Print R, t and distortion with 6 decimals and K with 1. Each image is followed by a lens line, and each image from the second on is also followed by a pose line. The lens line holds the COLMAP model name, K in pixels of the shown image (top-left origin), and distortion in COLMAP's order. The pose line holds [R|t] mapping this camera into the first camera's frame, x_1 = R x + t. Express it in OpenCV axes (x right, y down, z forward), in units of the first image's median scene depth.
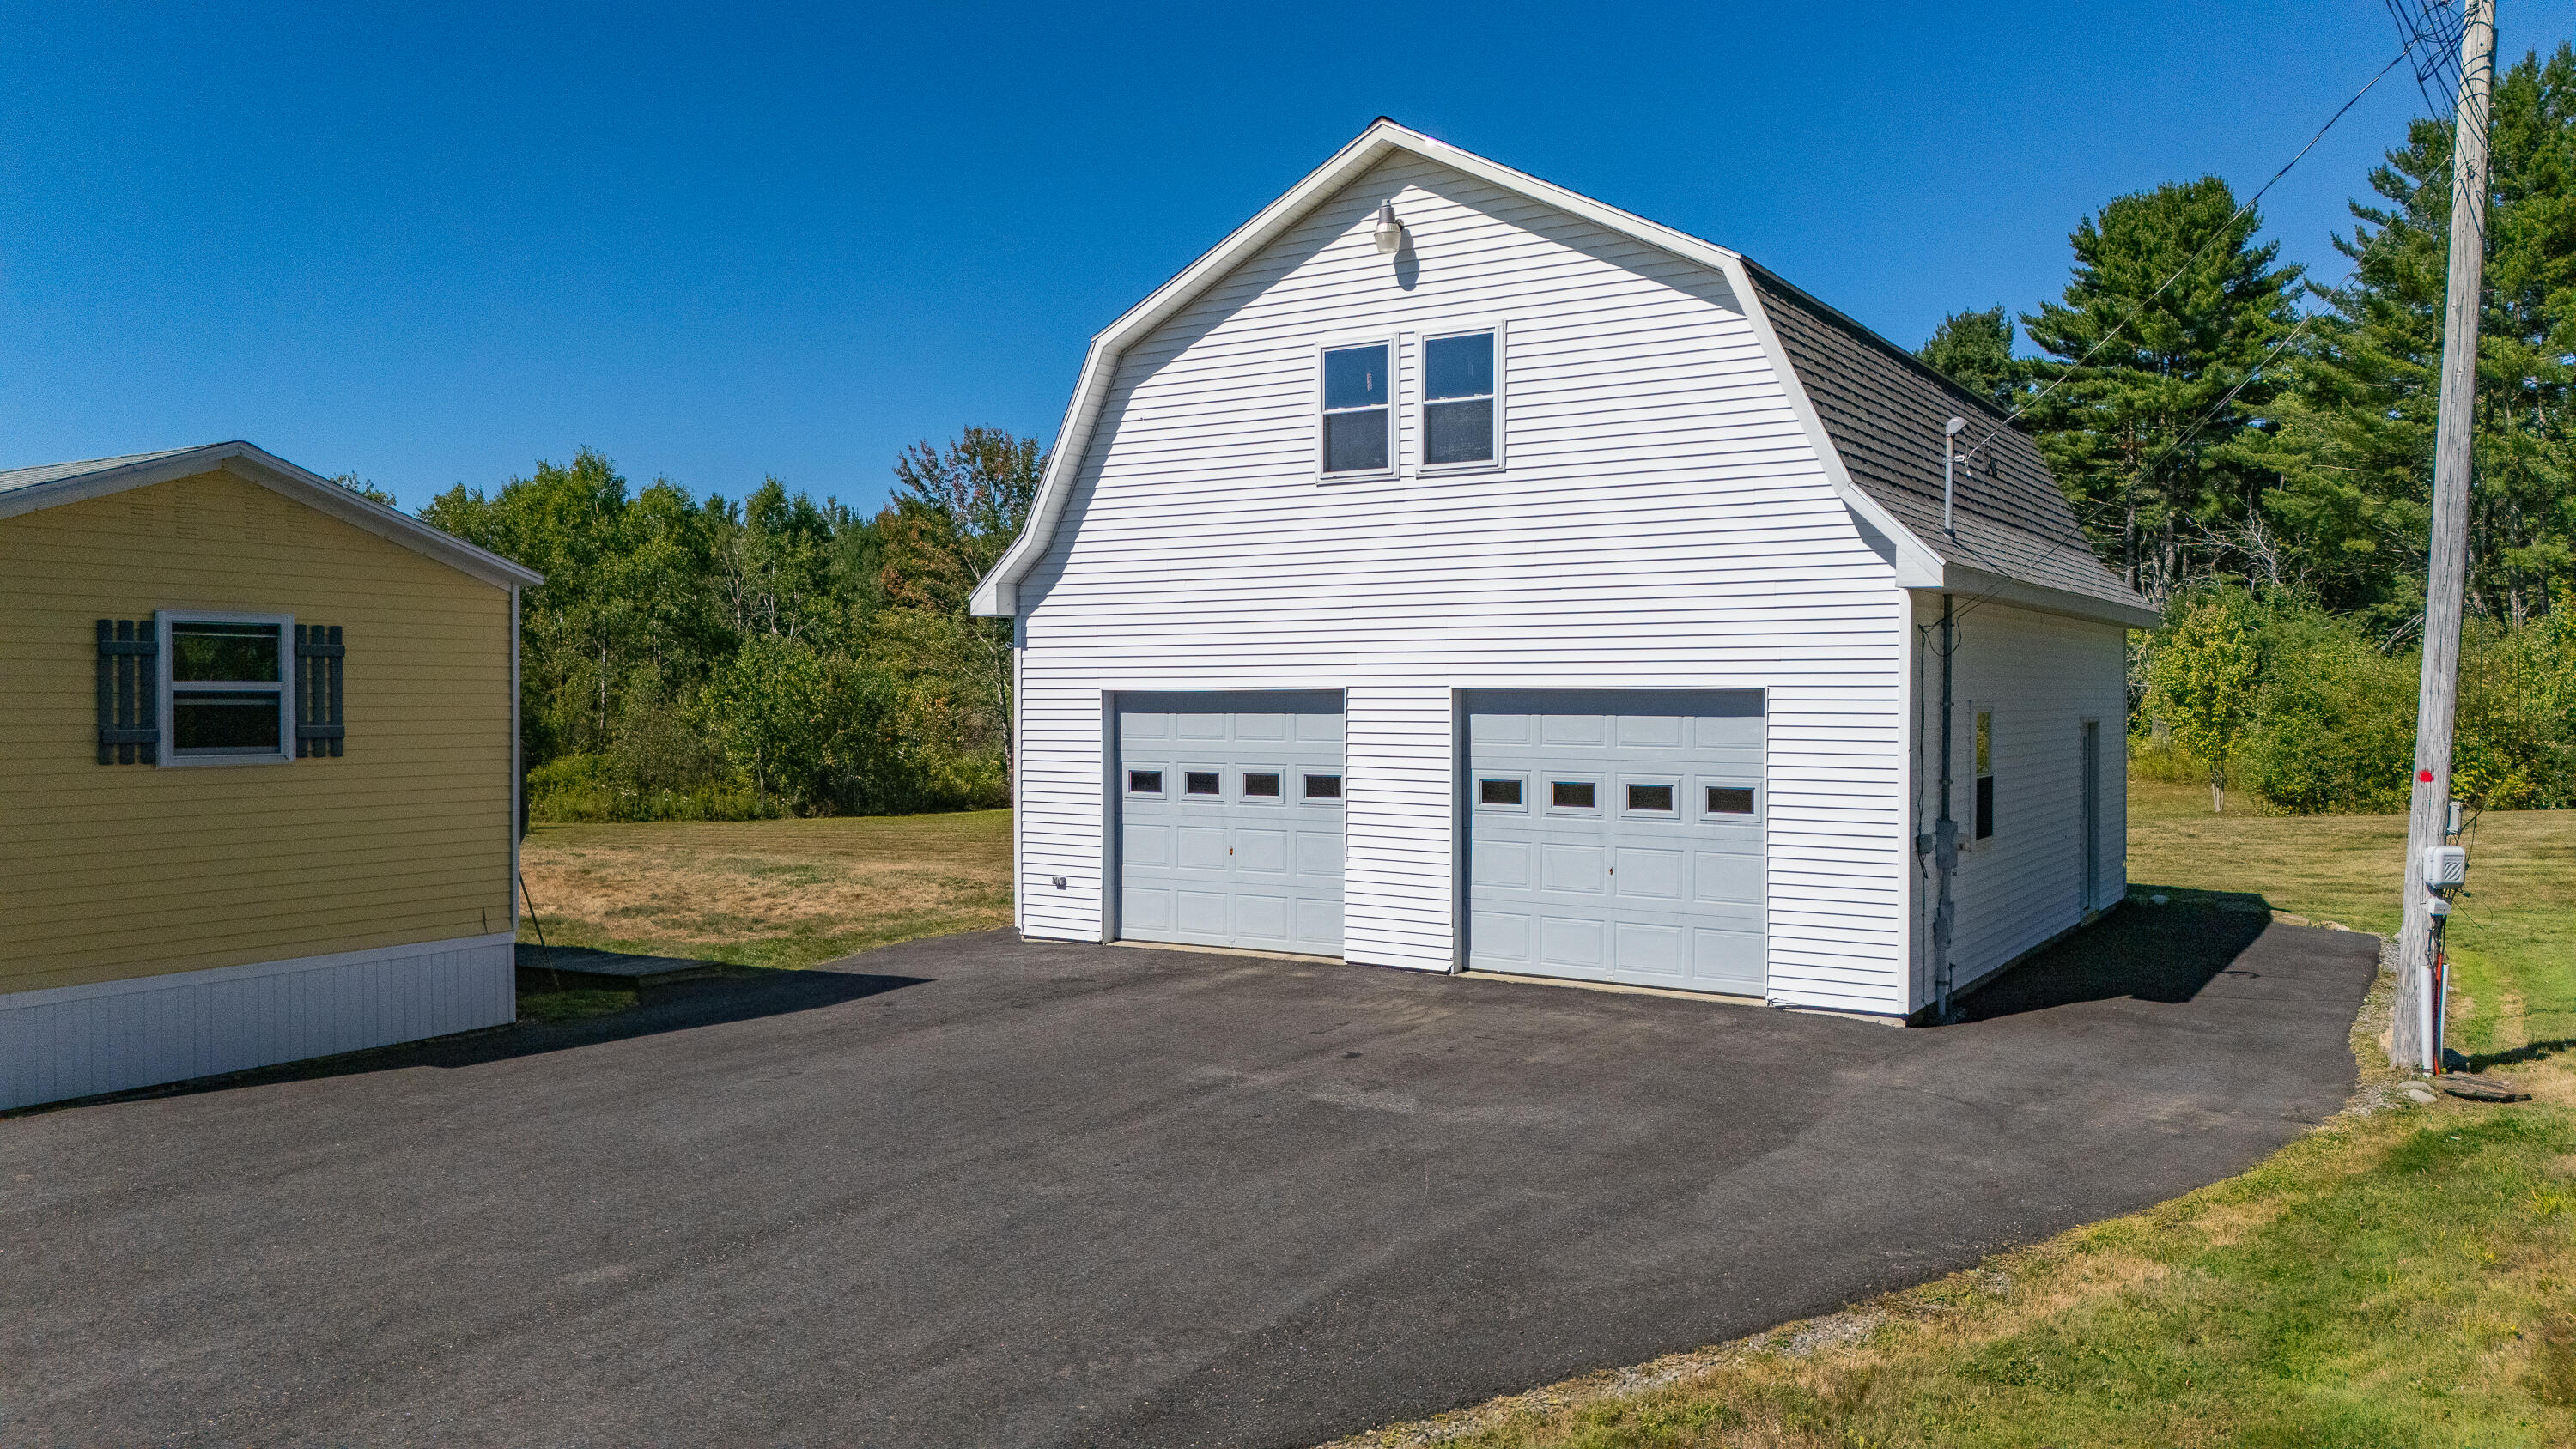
lens RADIAL K [[1882.2, 0, 1284.9], [0, 1882.2, 728.4], [0, 0, 1]] dist [0.091801, -0.105980]
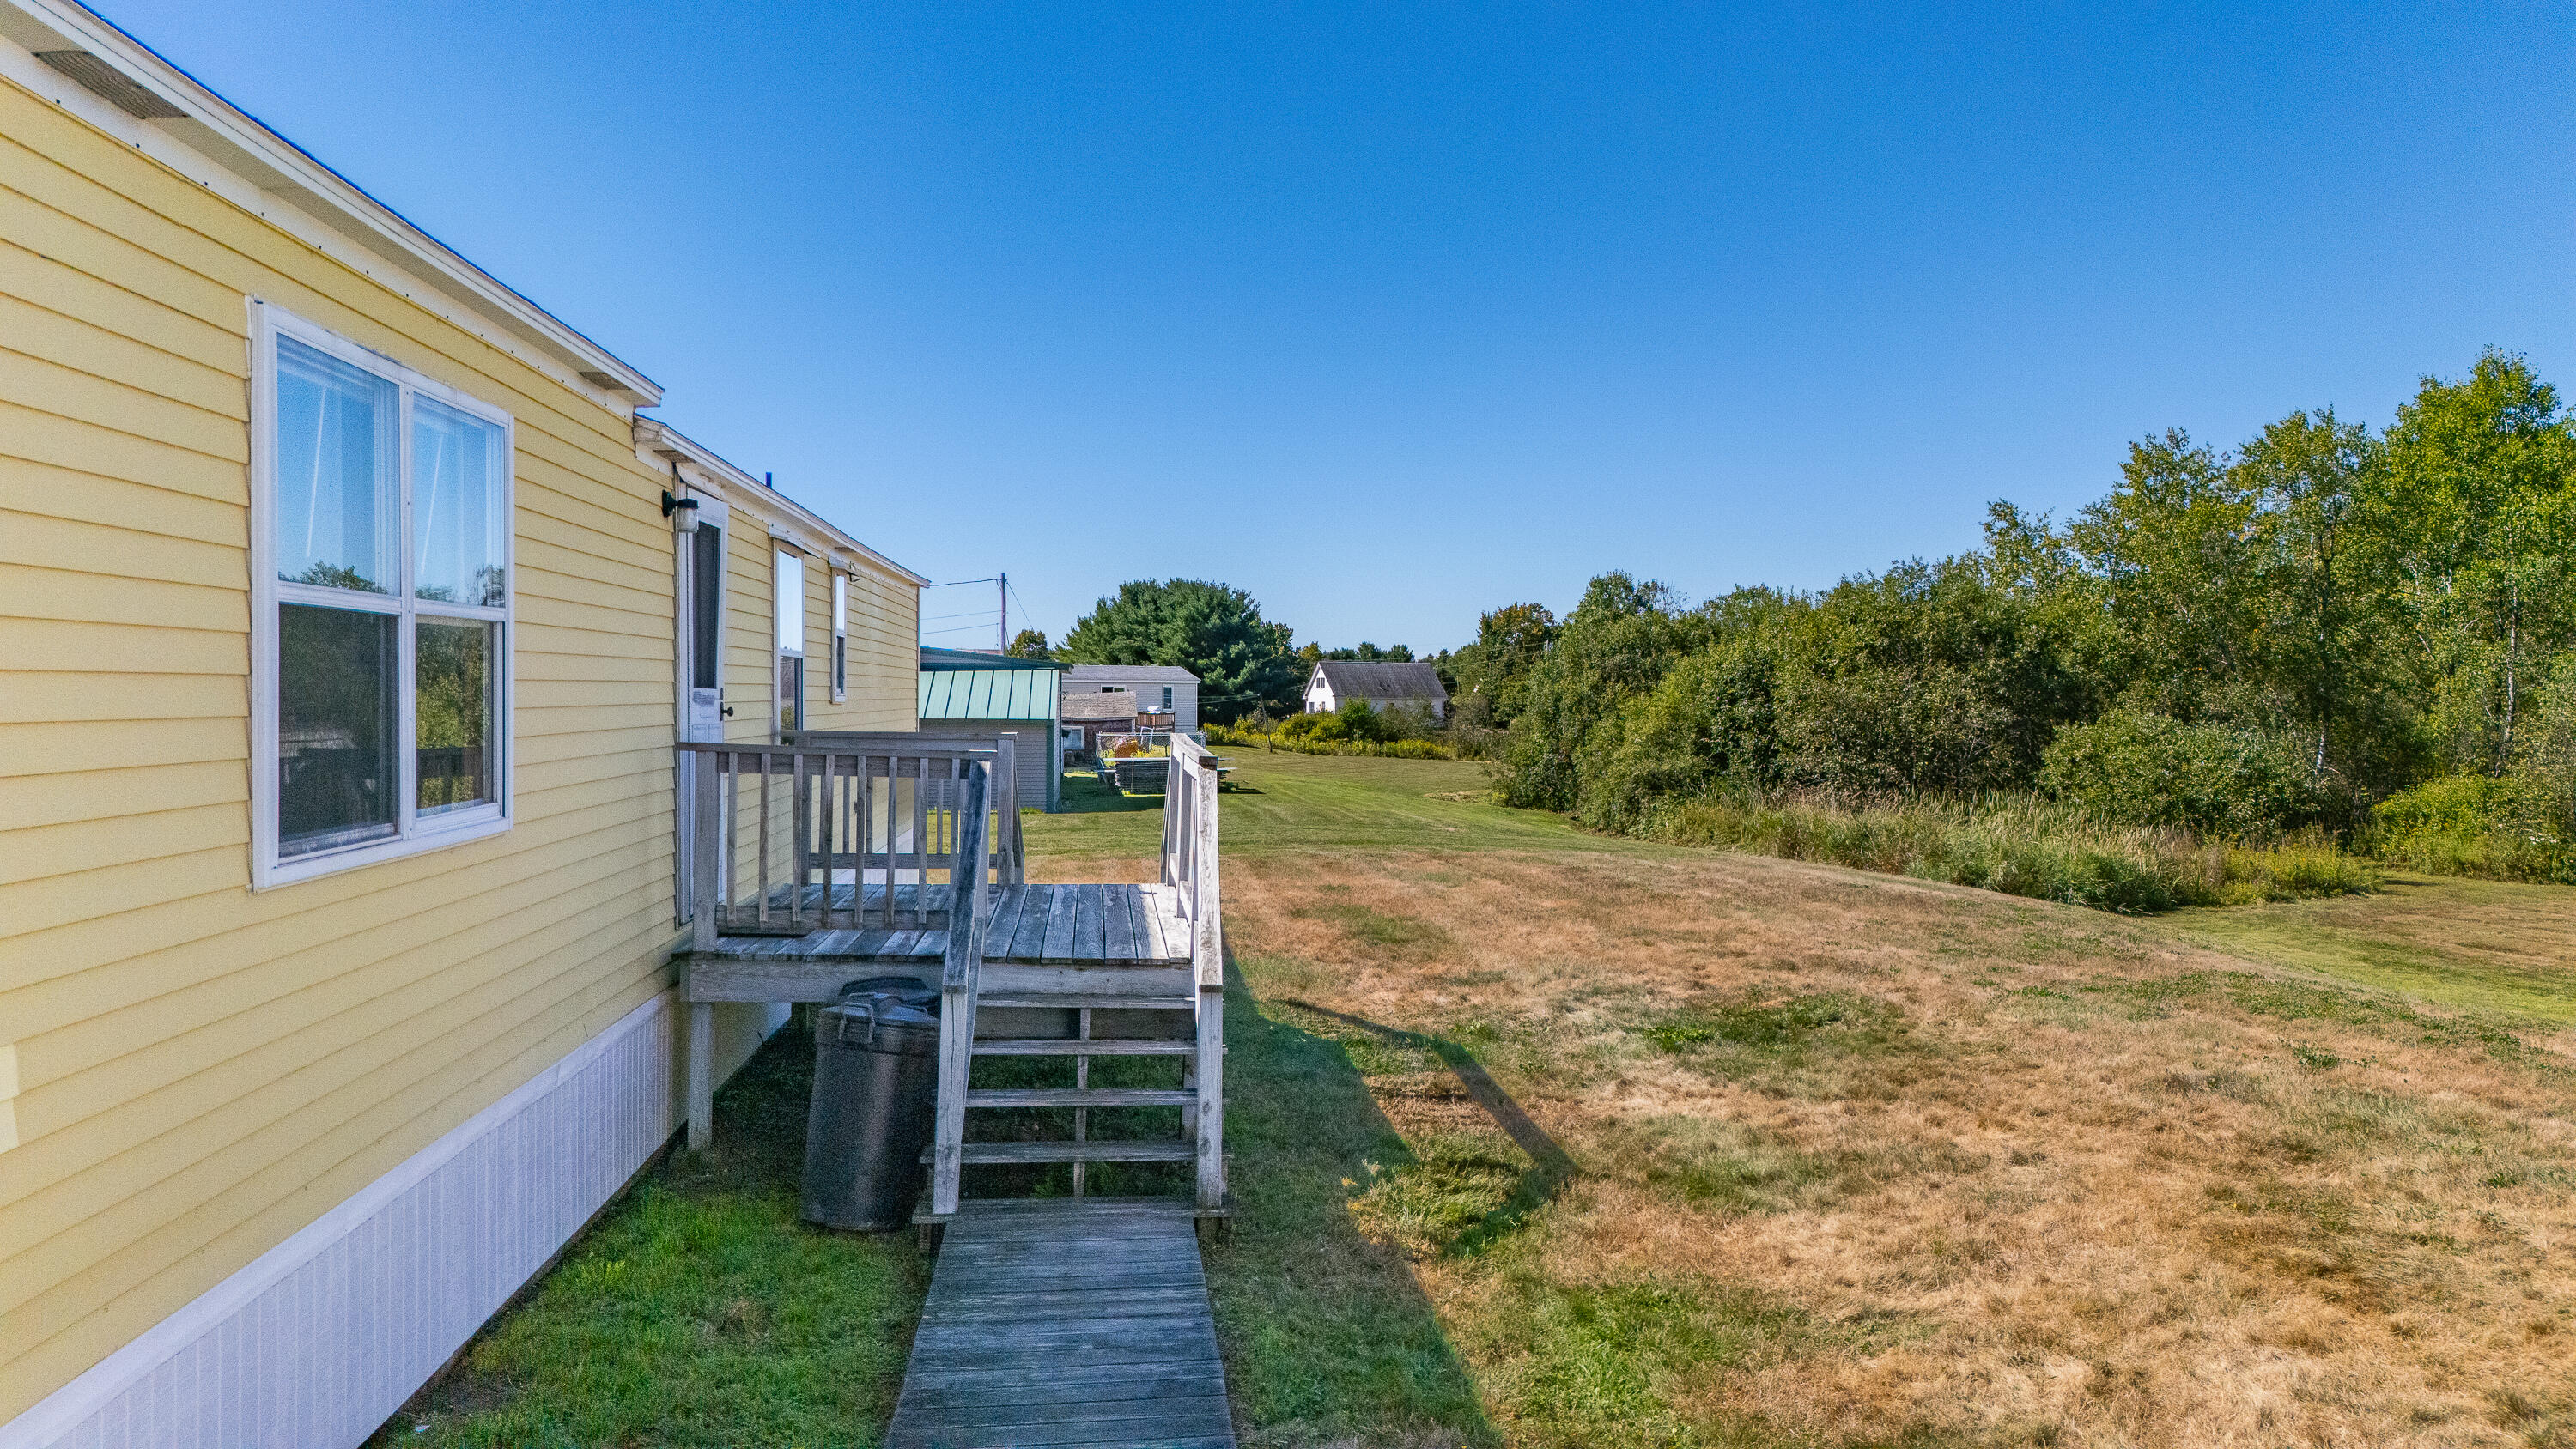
lens RADIAL K [[1882.2, 0, 1284.9], [0, 1882.2, 728.4], [0, 0, 1]] dist [0.091801, -0.105980]
pose [[0.607281, 0.016485, -0.794316, -0.074841], [-0.019157, 0.999798, 0.006103, 0.000302], [0.794256, 0.011510, 0.607474, 0.226740]]
